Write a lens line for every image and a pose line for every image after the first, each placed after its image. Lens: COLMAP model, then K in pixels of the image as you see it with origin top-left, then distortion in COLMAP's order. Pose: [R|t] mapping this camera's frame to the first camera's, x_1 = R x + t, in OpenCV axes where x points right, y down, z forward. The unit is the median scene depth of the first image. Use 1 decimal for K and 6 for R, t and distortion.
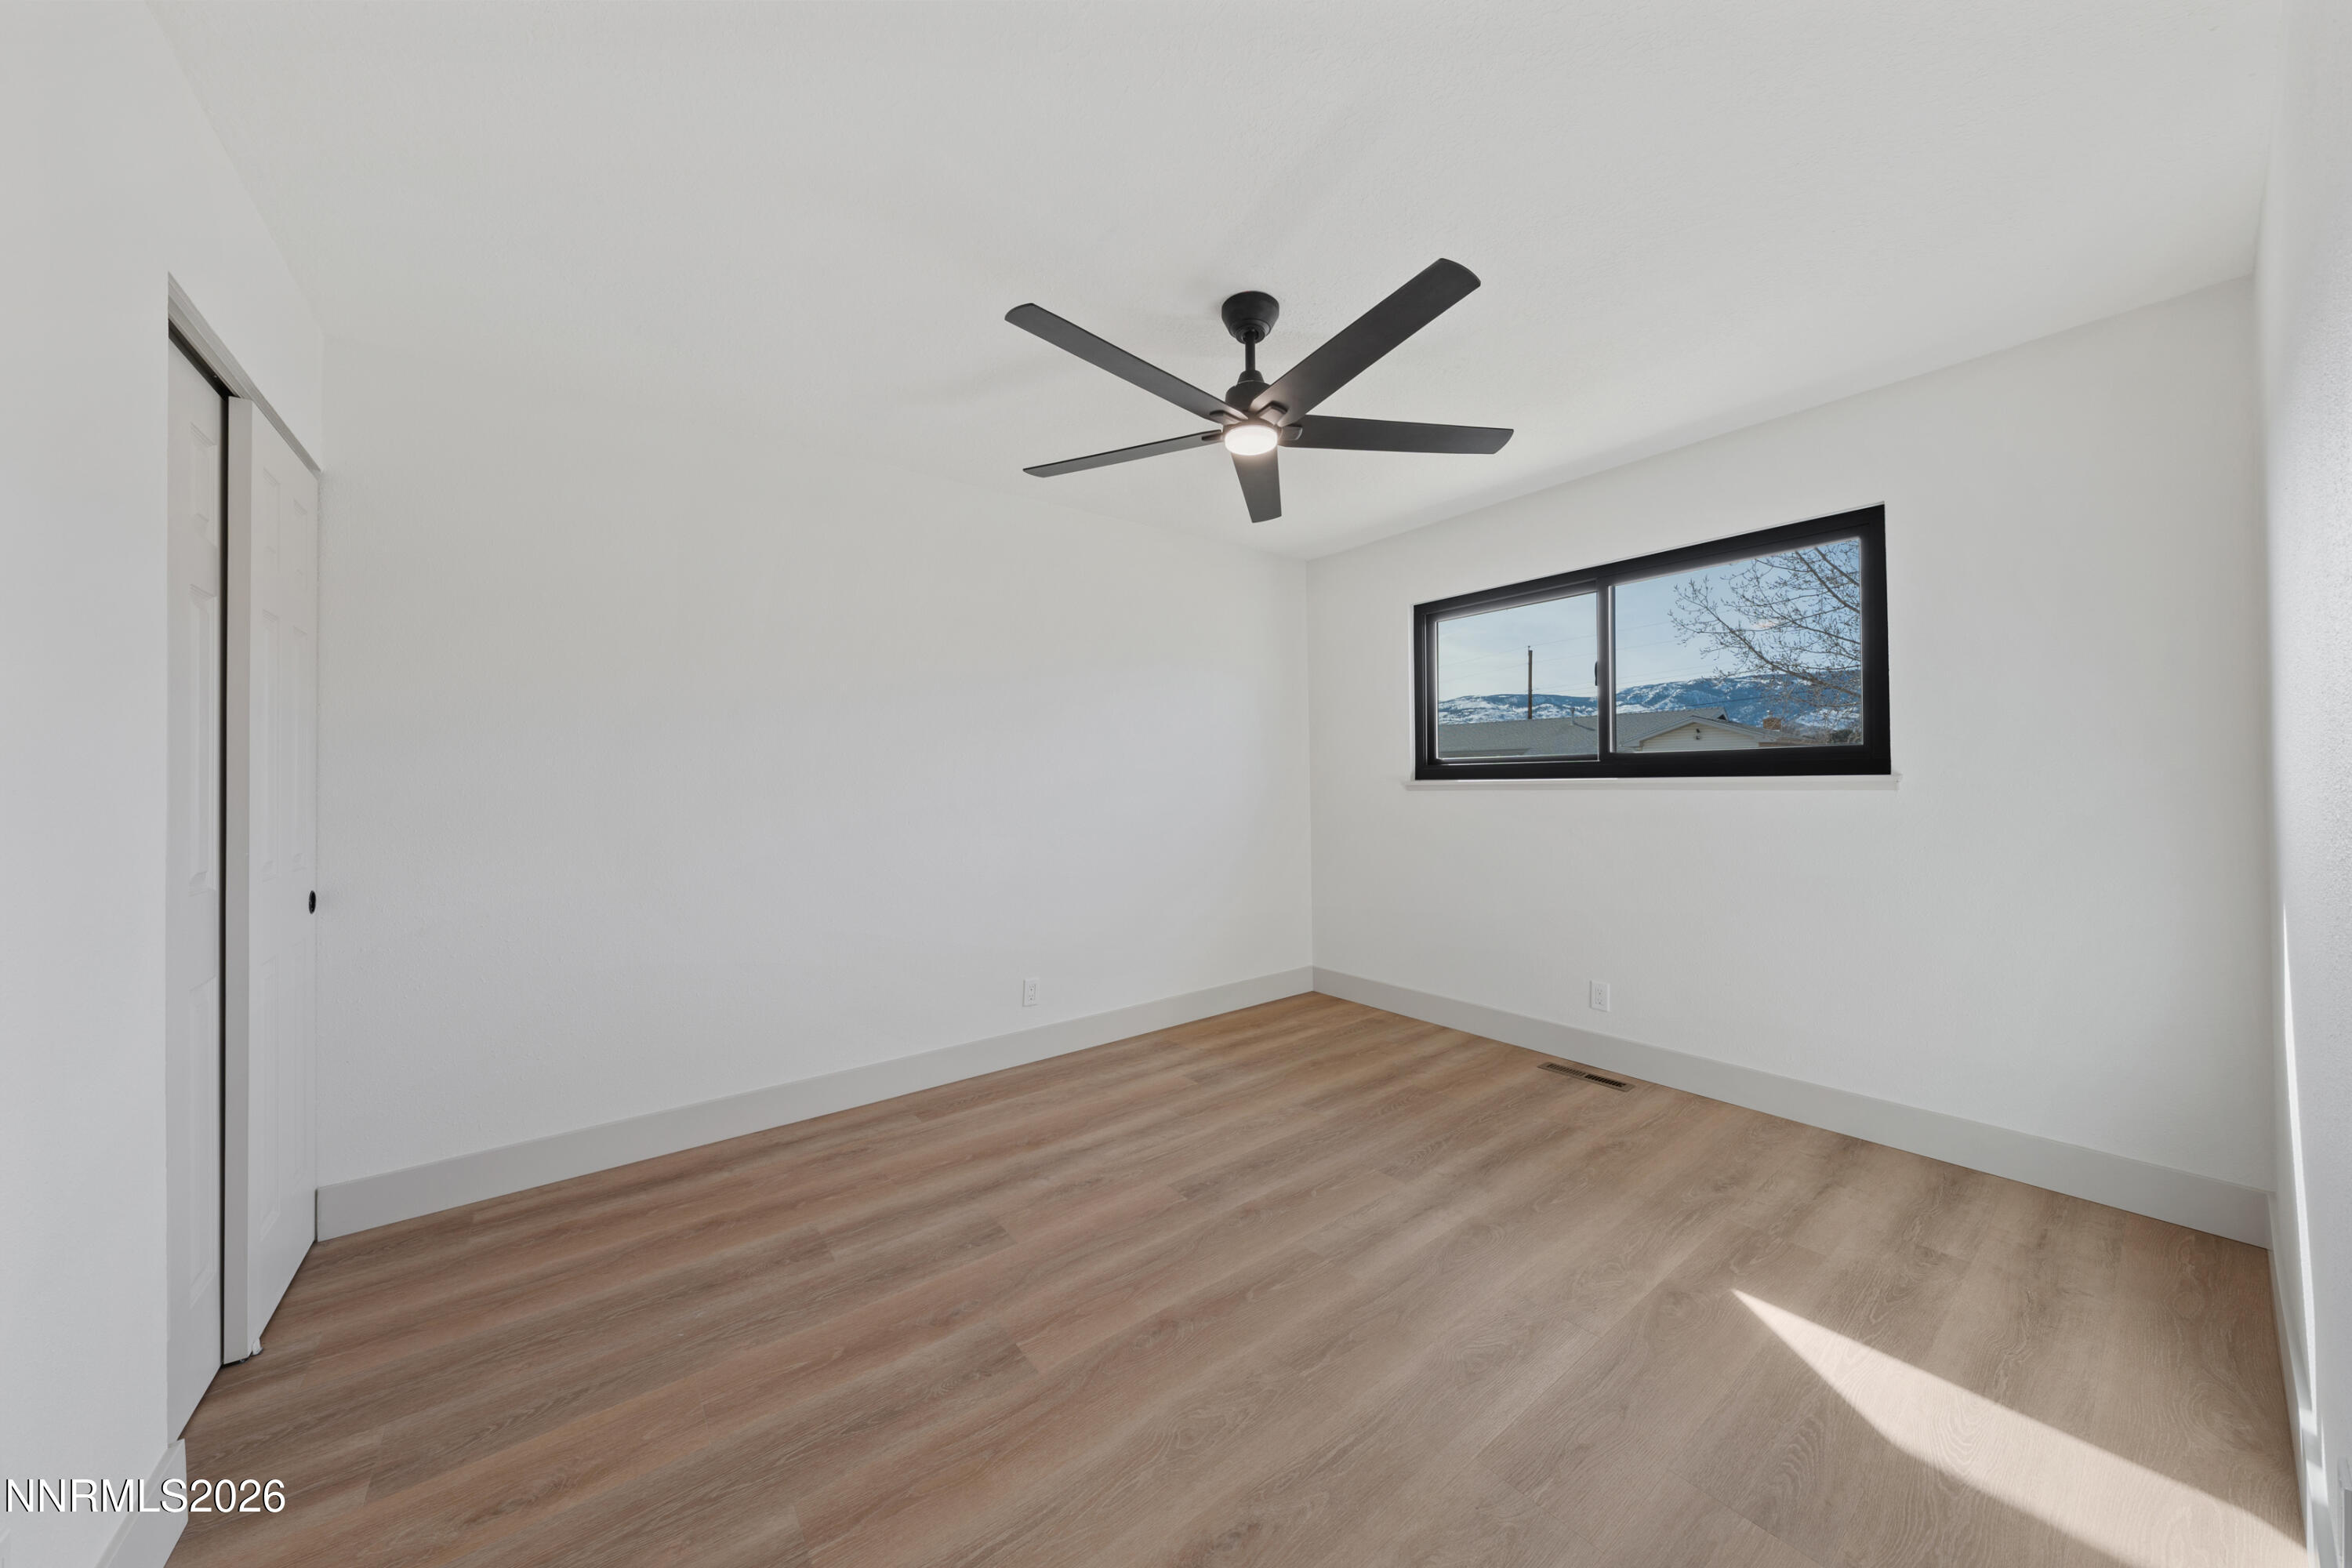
lens RADIAL K [[809.2, 0, 1179.0], [0, 809.2, 767.9], [0, 0, 1]] dist [0.000290, 0.000027]
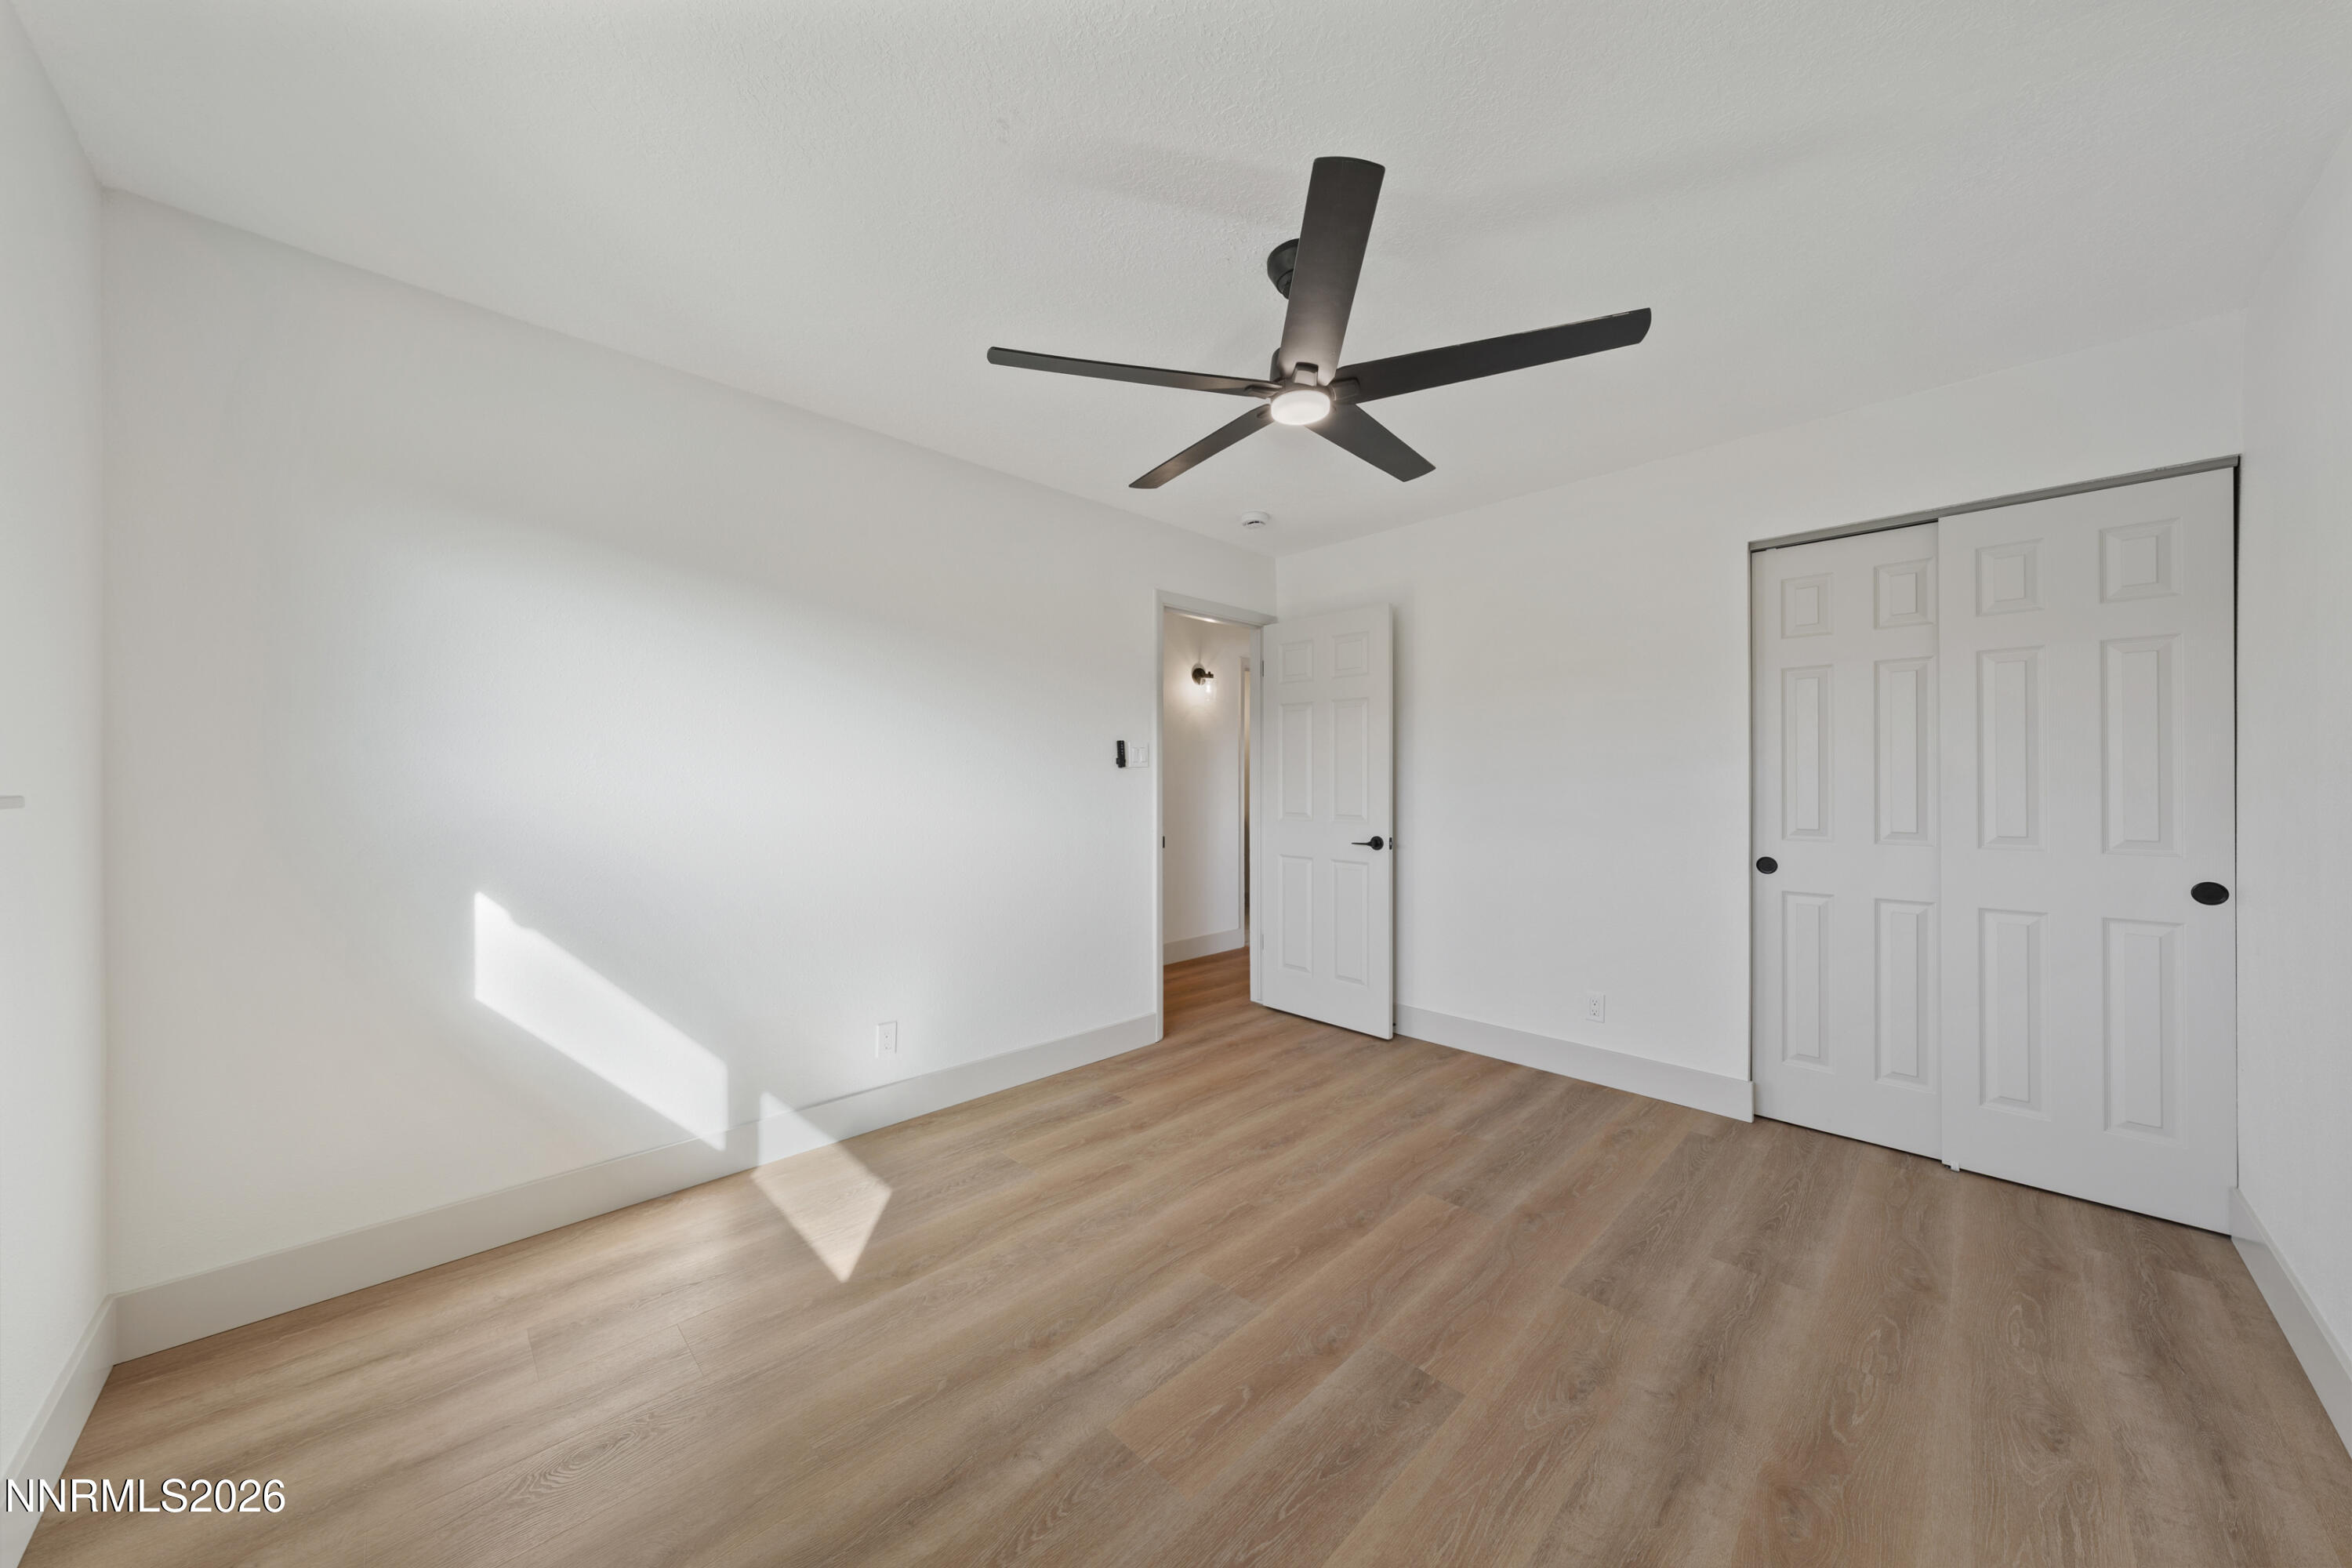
lens RADIAL K [[791.5, 0, 1180.4], [0, 791.5, 778.9], [0, 0, 1]] dist [0.000010, -0.001297]
pose [[-0.993072, 0.011894, -0.116905, 0.323498], [0.013718, 0.999796, -0.014810, 0.018451], [0.116705, -0.016311, -0.993033, 1.831899]]
